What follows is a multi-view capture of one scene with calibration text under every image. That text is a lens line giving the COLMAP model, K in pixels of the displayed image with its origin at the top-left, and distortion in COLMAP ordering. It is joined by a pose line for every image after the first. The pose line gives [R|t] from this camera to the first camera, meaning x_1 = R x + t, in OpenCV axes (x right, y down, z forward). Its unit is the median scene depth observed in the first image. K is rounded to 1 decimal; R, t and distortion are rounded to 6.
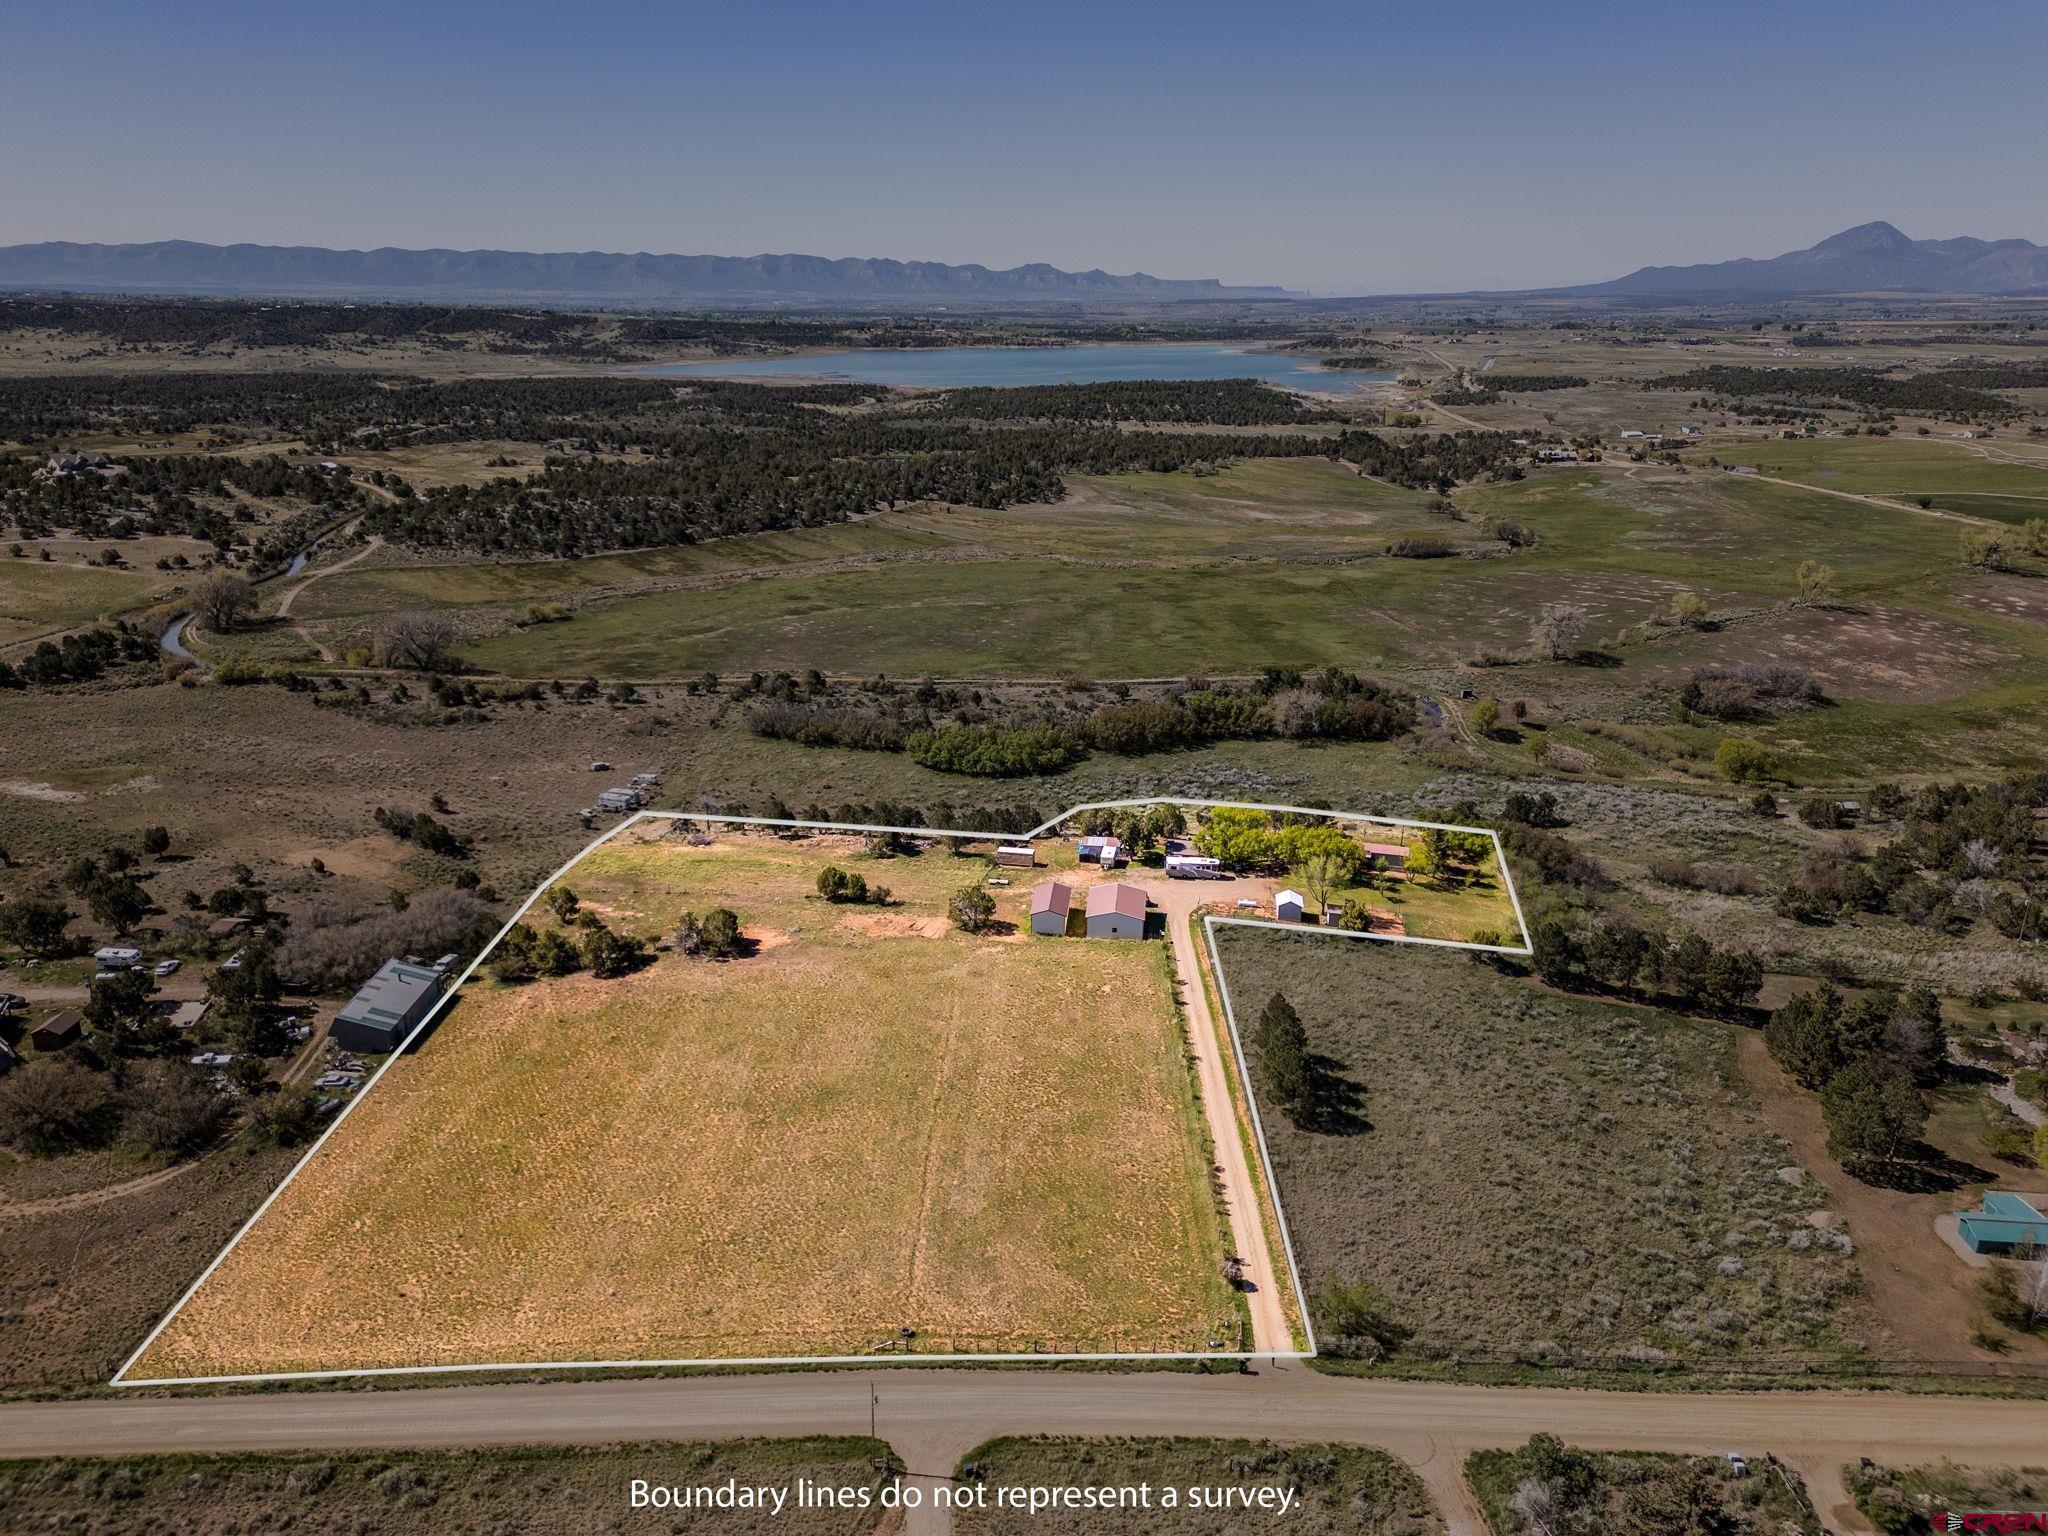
lens RADIAL K [[1474.3, 0, 1024.0], [0, 1474.3, 768.0], [0, 0, 1]] dist [0.084834, -0.091741]
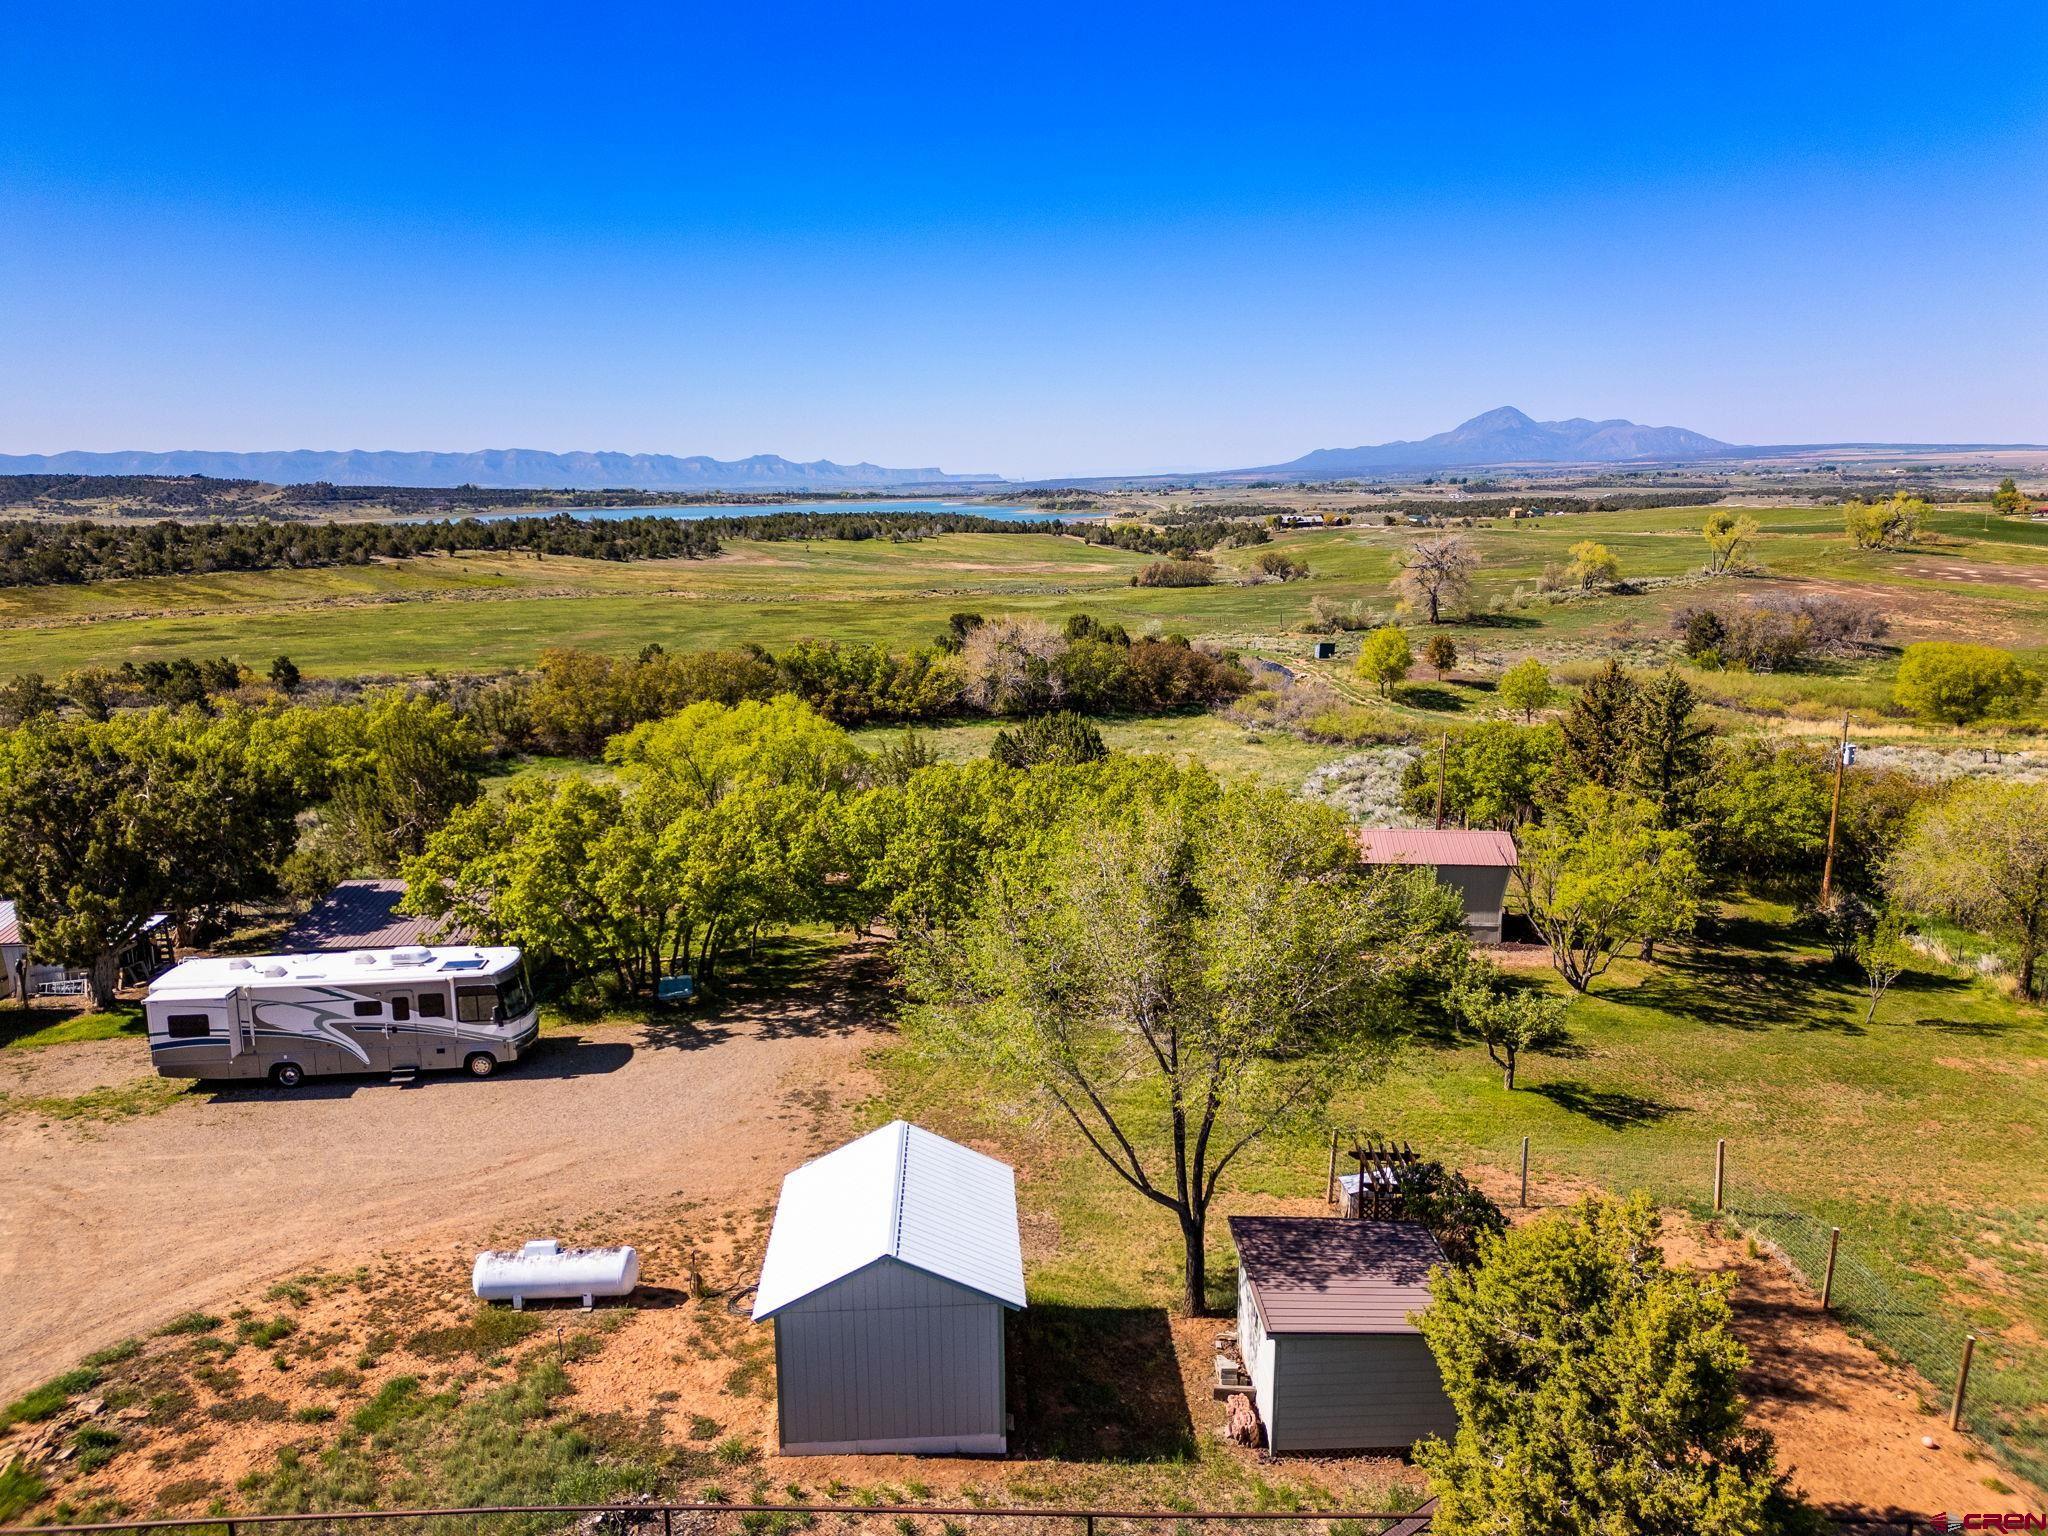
lens RADIAL K [[1425.5, 0, 1024.0], [0, 1425.5, 768.0], [0, 0, 1]] dist [0.138616, -0.203189]
pose [[0.983564, -0.056551, 0.171473, 0.088299], [0.075831, 0.991249, -0.108051, 0.035187], [-0.163862, 0.119278, 0.979246, 0.456519]]
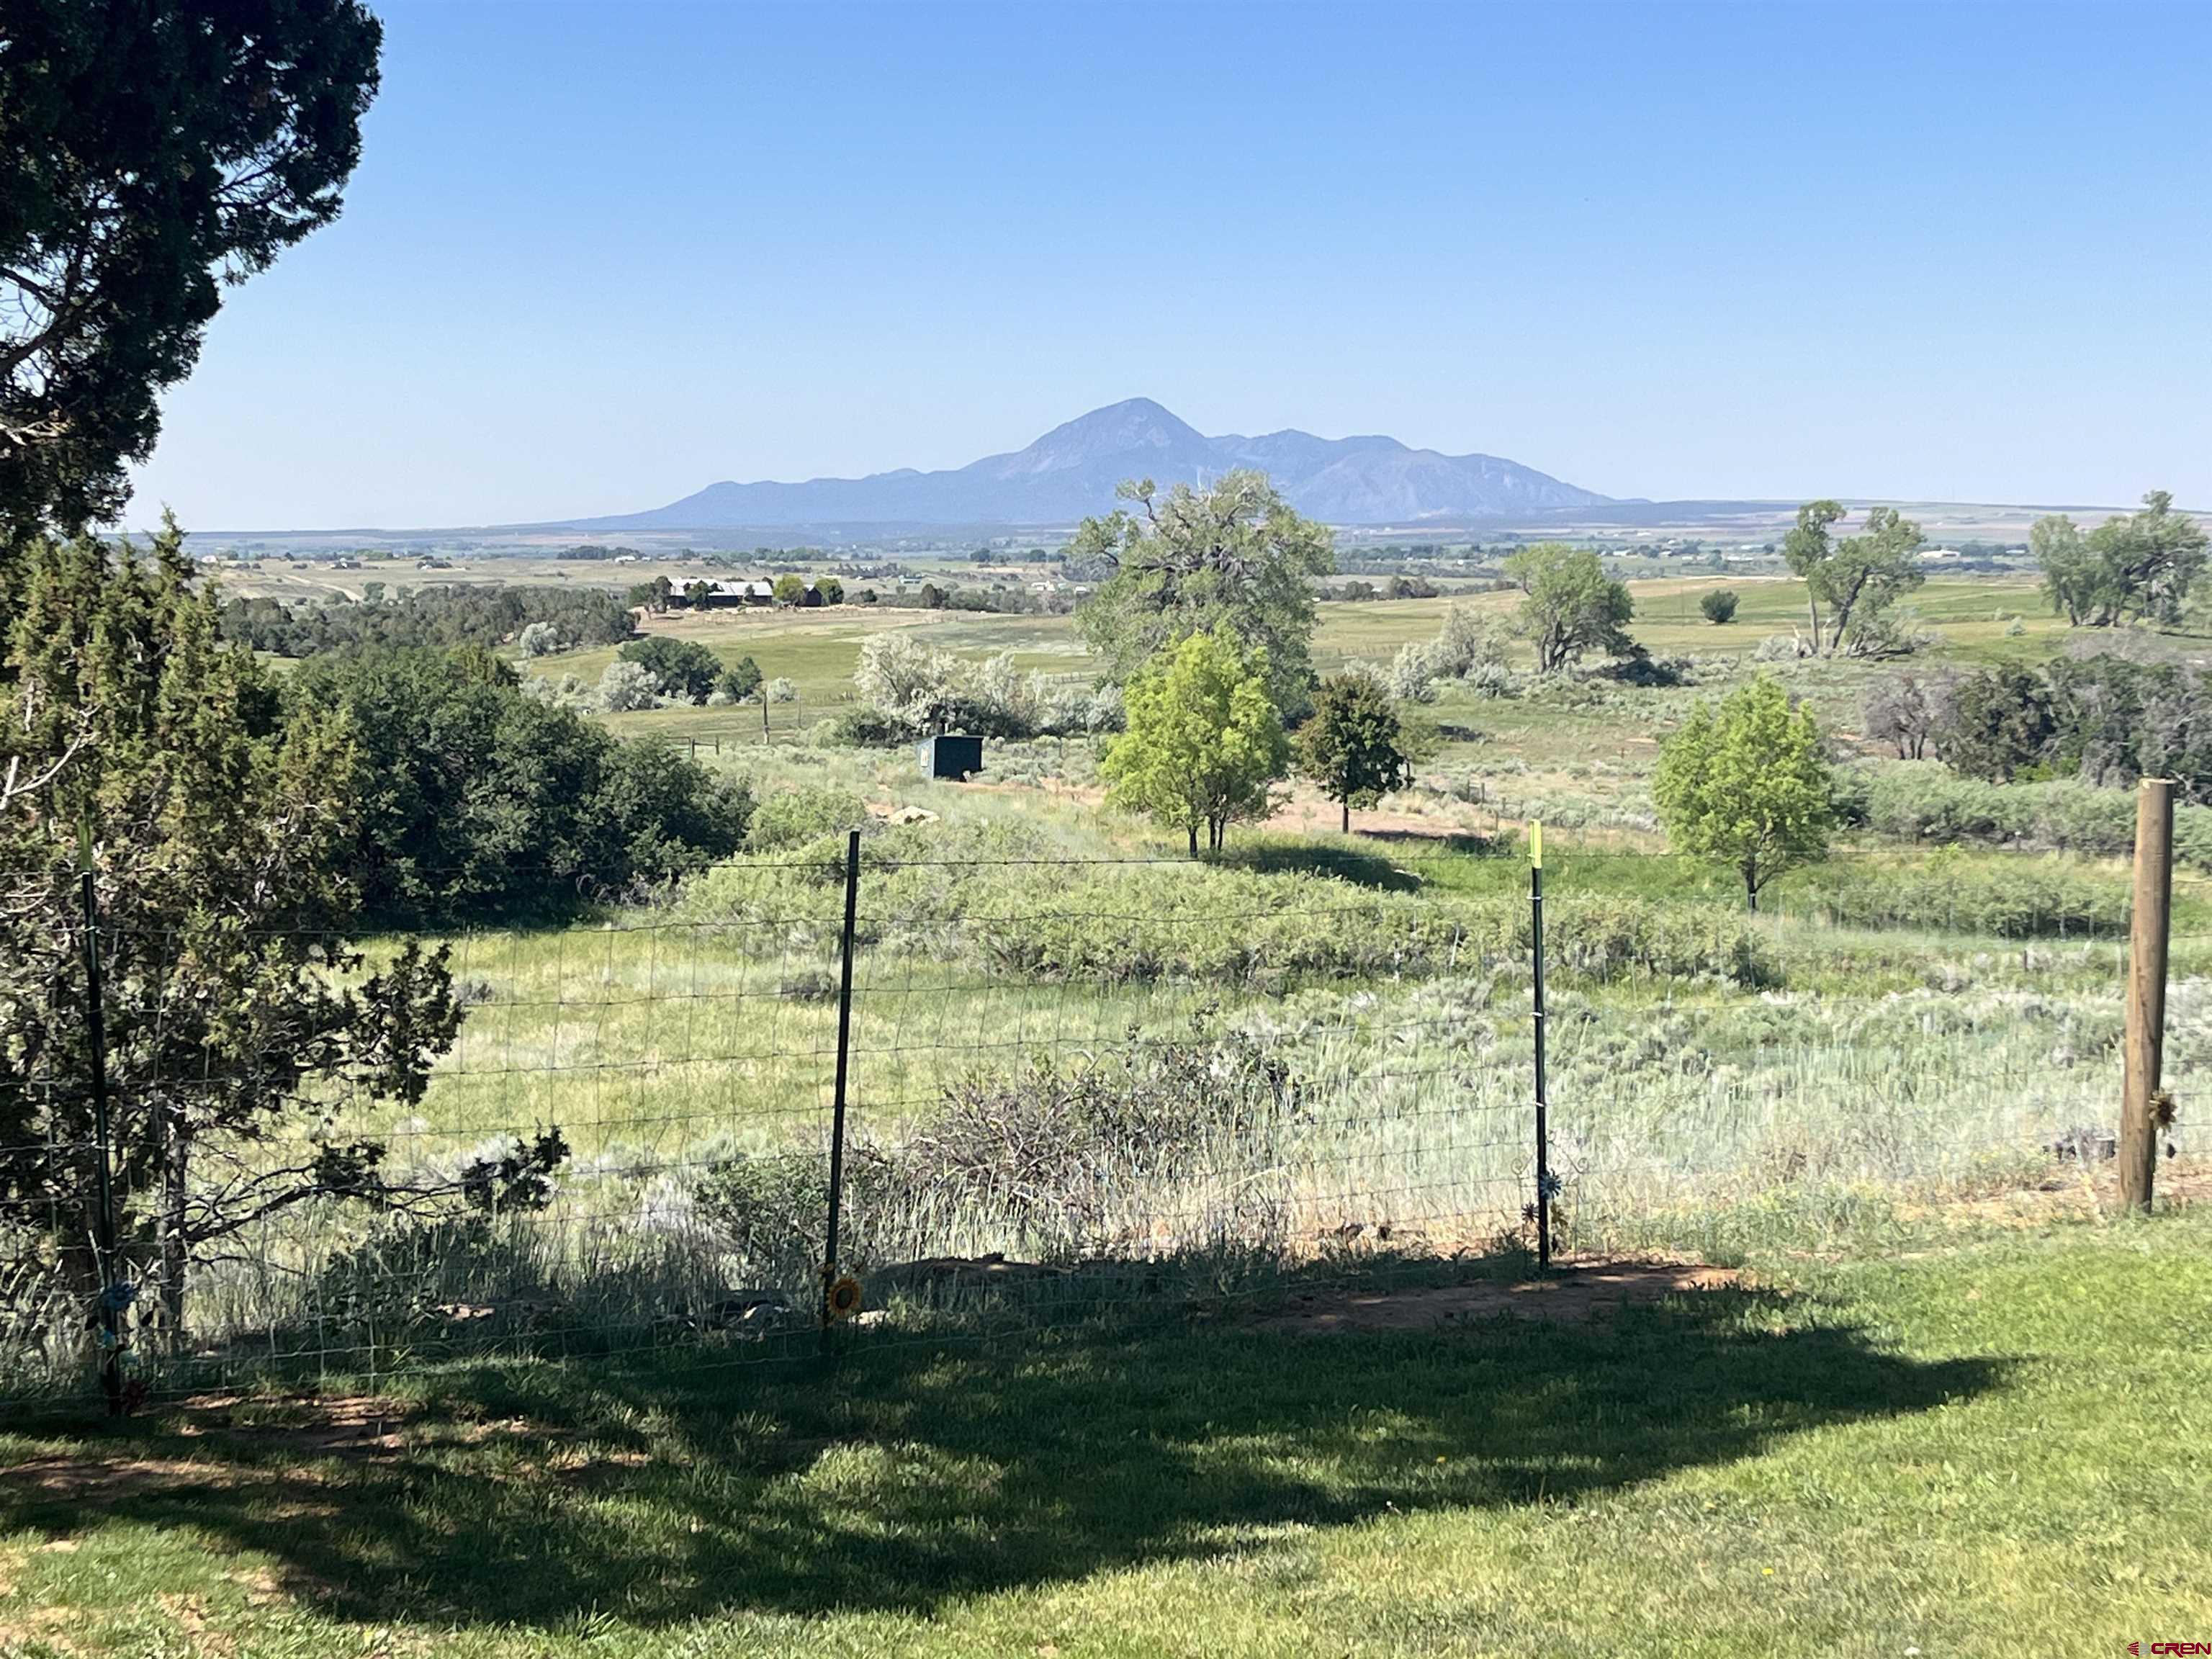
lens RADIAL K [[3551.7, 0, 1106.0], [0, 3551.7, 829.5], [0, 0, 1]] dist [0.079332, -0.139454]
pose [[0.884548, -0.042548, 0.464505, 0.117092], [0.147189, 0.970413, -0.191402, 0.030247], [-0.442618, 0.237674, 0.864639, 0.582351]]
